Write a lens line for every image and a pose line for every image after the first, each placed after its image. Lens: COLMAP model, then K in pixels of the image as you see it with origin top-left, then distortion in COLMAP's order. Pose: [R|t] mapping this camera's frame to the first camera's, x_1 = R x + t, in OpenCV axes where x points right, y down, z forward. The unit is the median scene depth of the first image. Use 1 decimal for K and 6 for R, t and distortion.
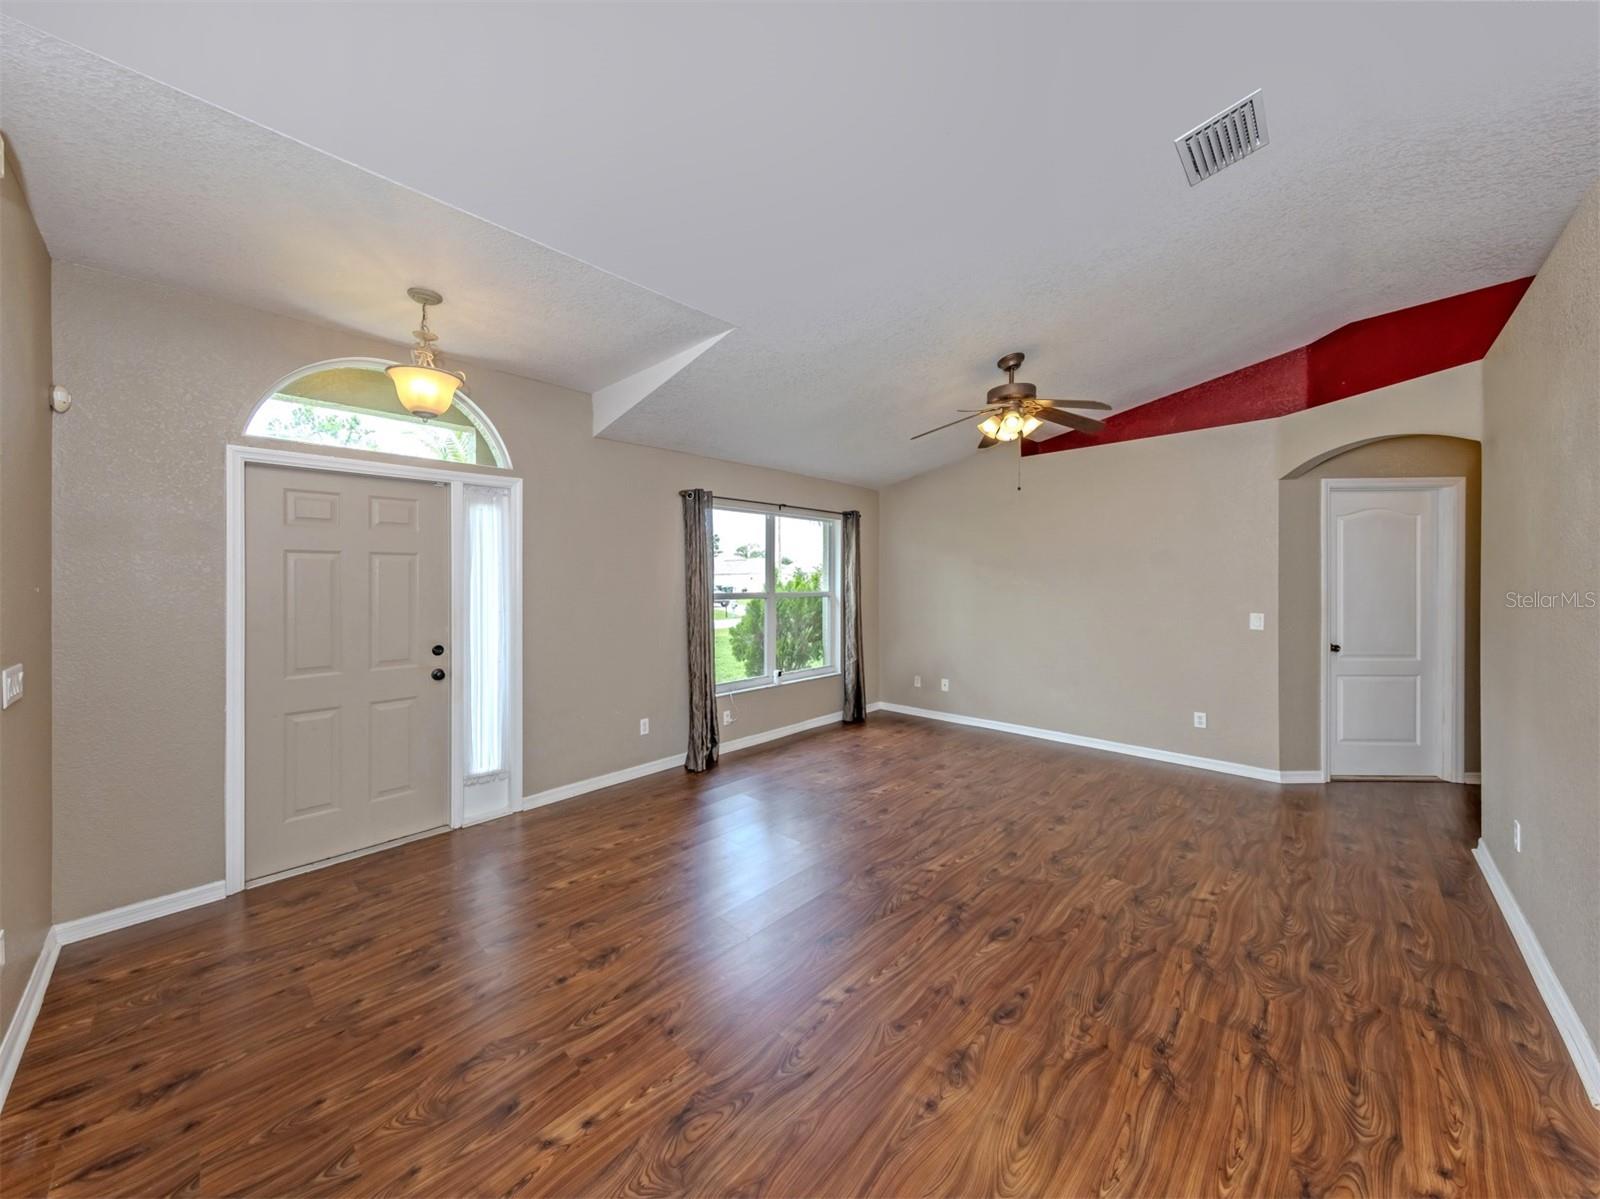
lens RADIAL K [[568.0, 0, 748.4], [0, 568.0, 587.3], [0, 0, 1]] dist [0.008786, -0.000219]
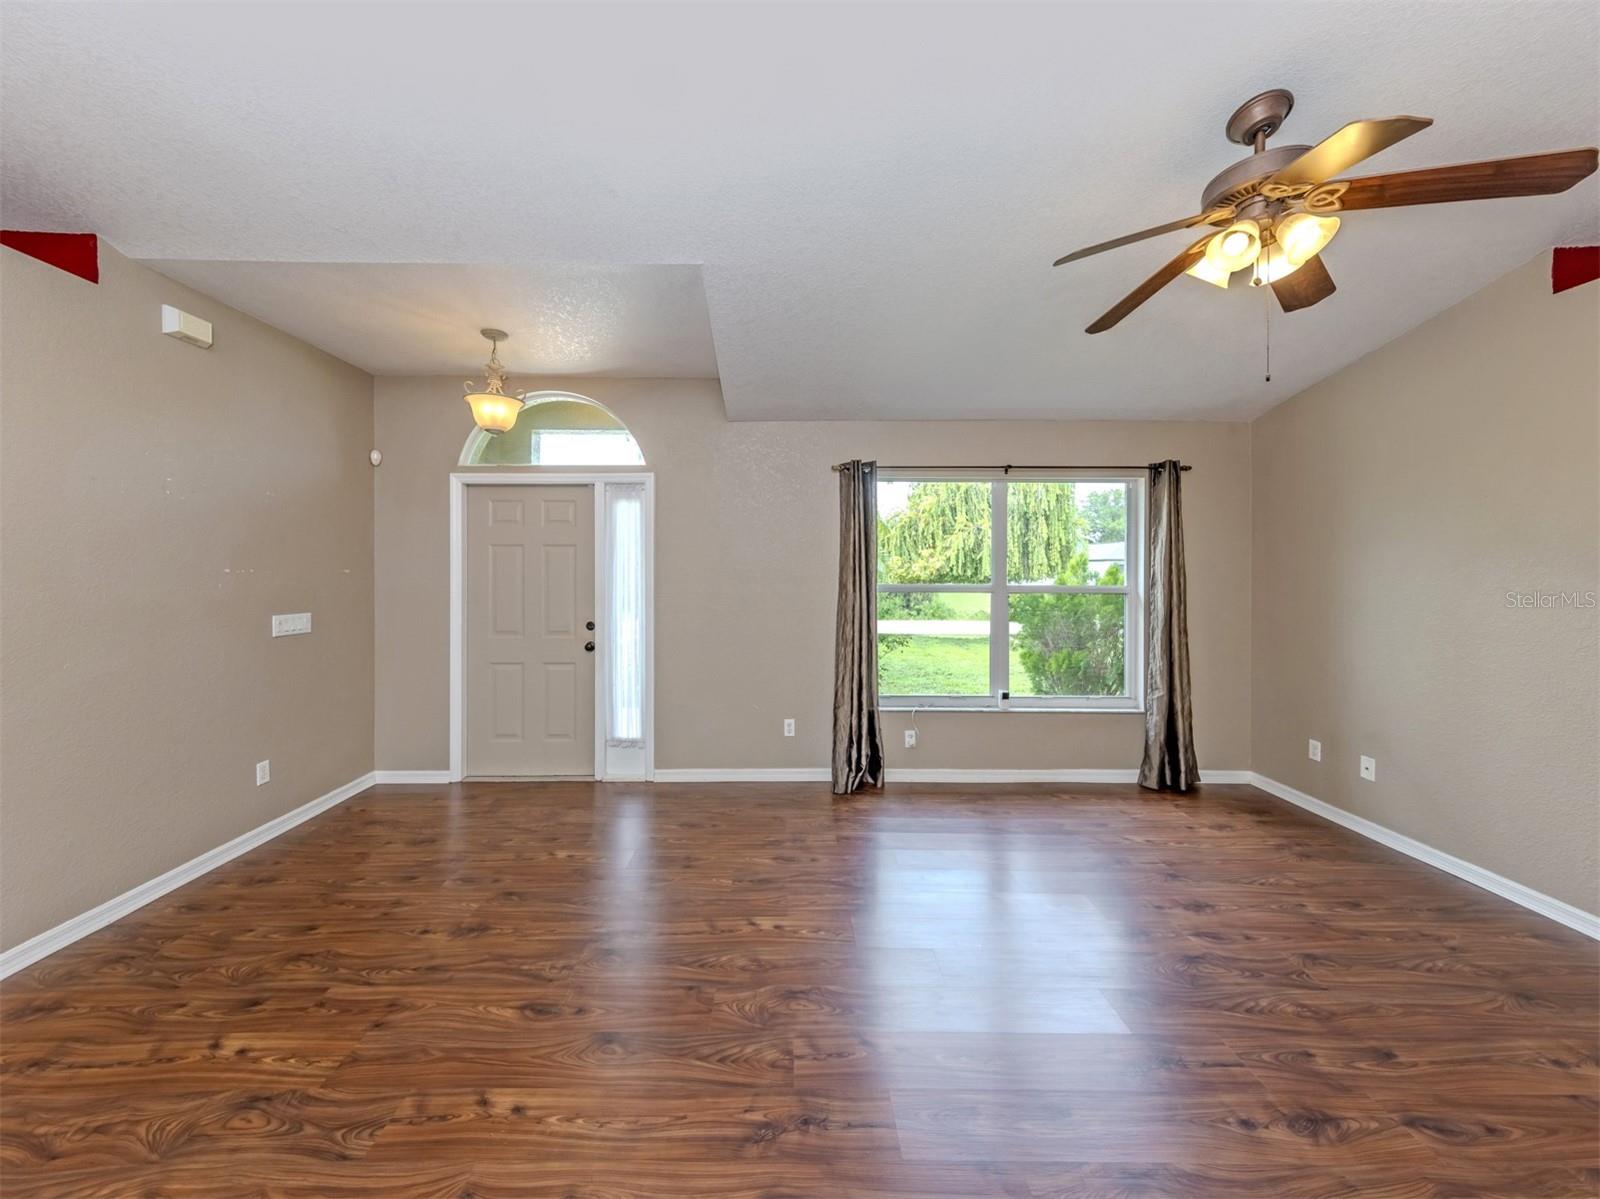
lens RADIAL K [[575.3, 0, 780.0], [0, 575.3, 581.3], [0, 0, 1]] dist [0.005309, 0.000004]
pose [[0.725743, 0.022933, -0.687583, 0.543583], [-0.014101, 0.999730, 0.018461, -0.010314], [0.687821, -0.003702, 0.725871, 0.393094]]
